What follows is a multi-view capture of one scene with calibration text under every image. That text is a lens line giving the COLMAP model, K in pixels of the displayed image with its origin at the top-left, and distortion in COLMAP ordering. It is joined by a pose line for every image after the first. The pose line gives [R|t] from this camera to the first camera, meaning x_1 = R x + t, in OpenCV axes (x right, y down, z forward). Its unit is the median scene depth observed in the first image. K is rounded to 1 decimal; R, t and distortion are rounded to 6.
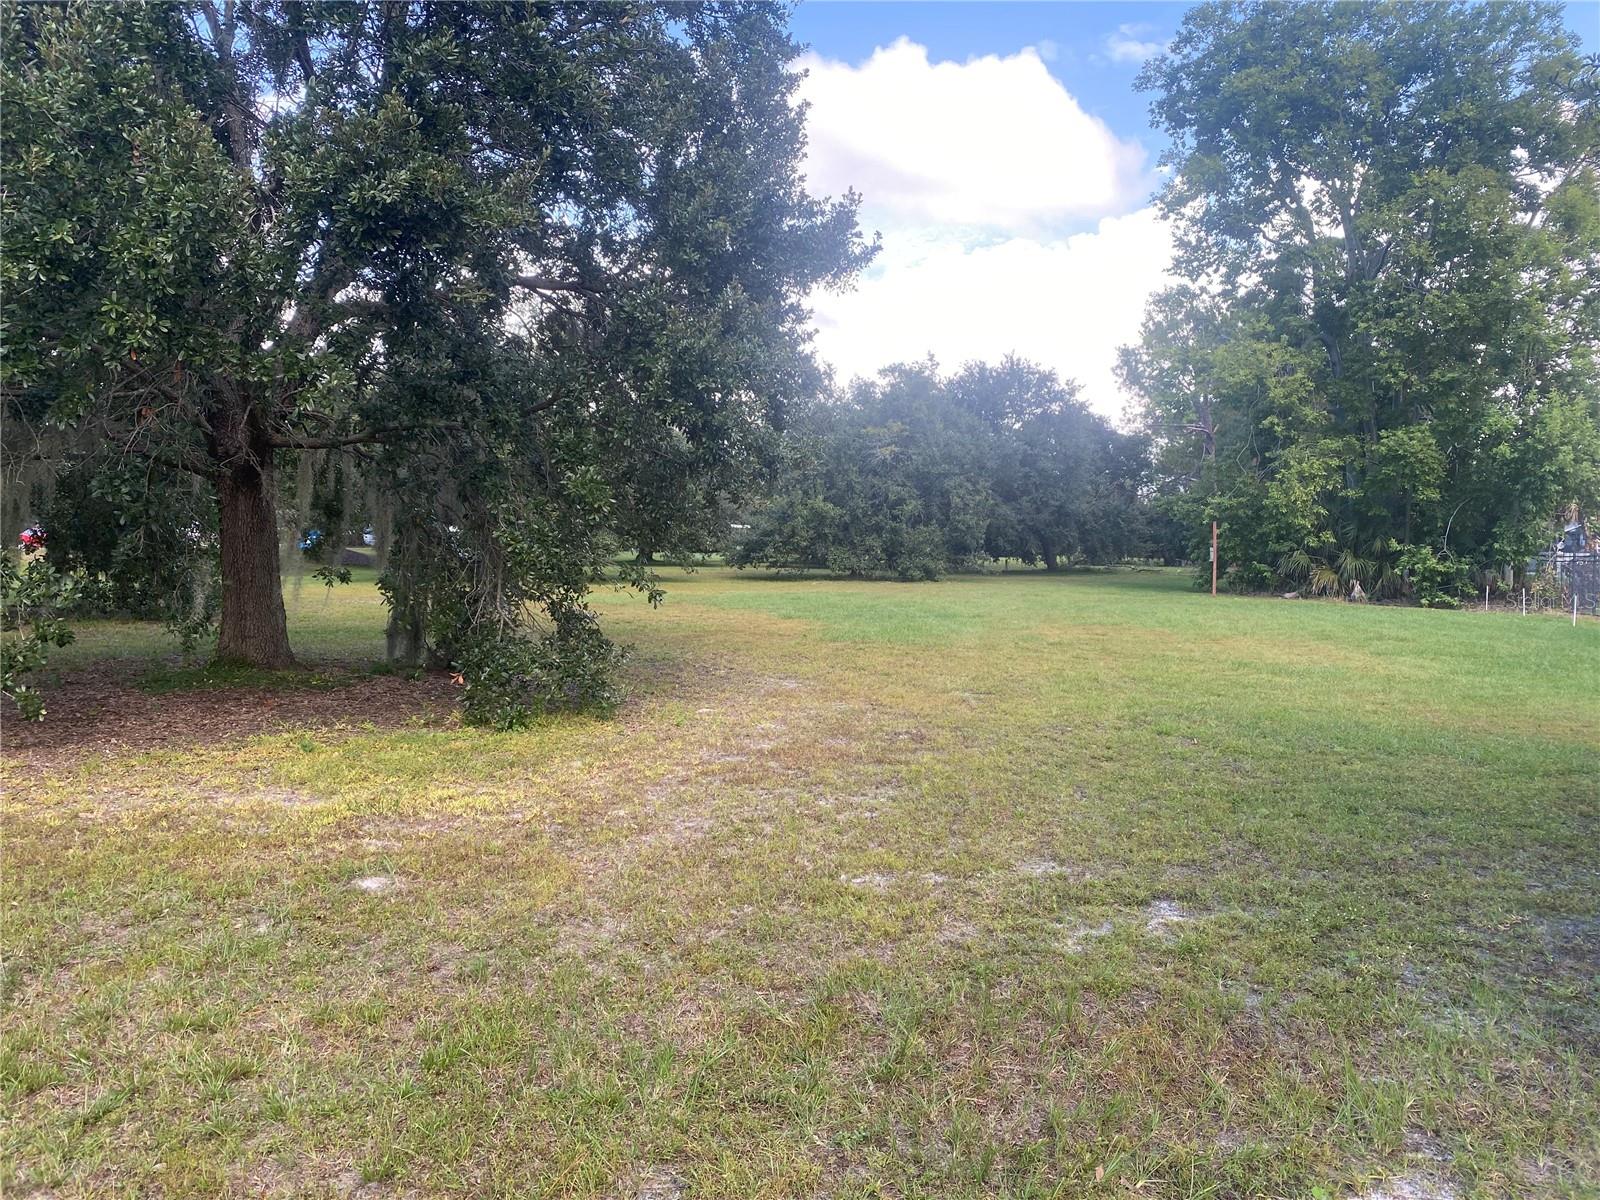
lens RADIAL K [[1223.1, 0, 802.9], [0, 1223.1, 607.0], [0, 0, 1]] dist [-0.000954, -0.002450]
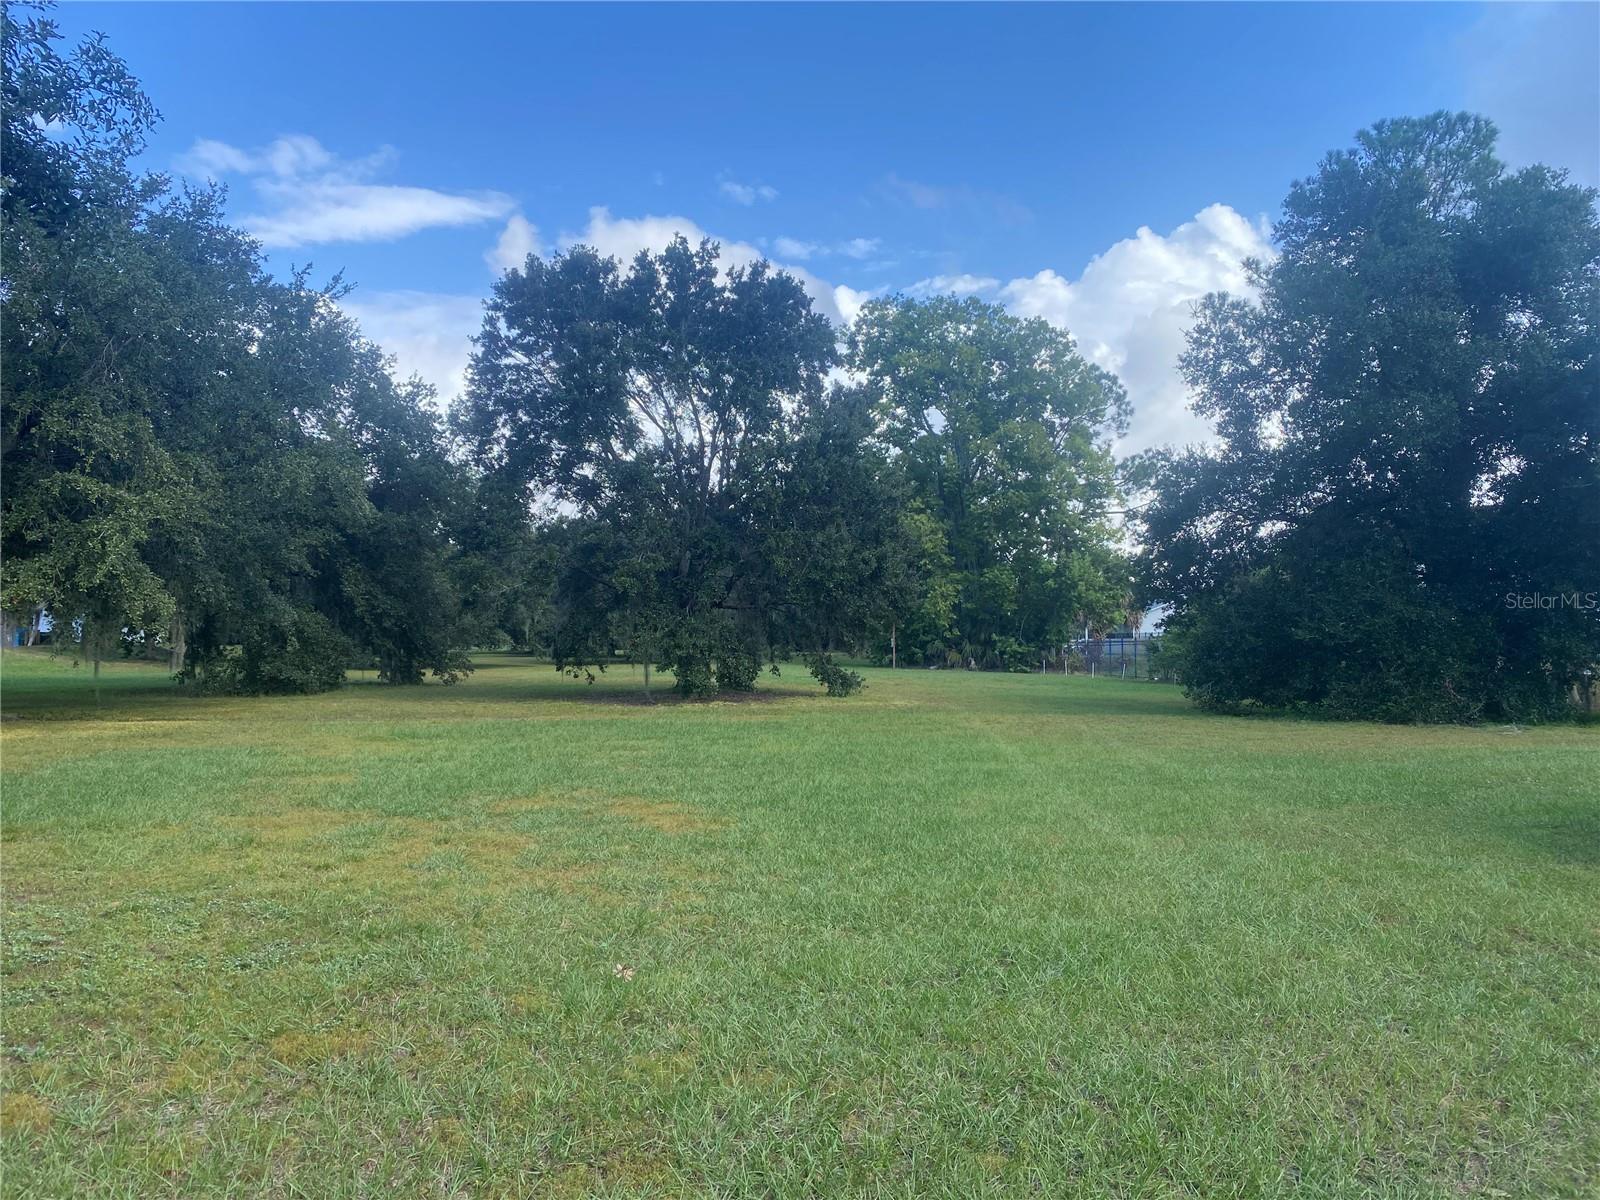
lens RADIAL K [[1223.1, 0, 797.4], [0, 1223.1, 596.6], [0, 0, 1]] dist [-0.000954, -0.002450]
pose [[0.934398, 0.000981, 0.356228, -0.363393], [0.025249, 0.997299, -0.068976, 0.003661], [-0.355334, 0.073446, 0.931850, -0.470916]]
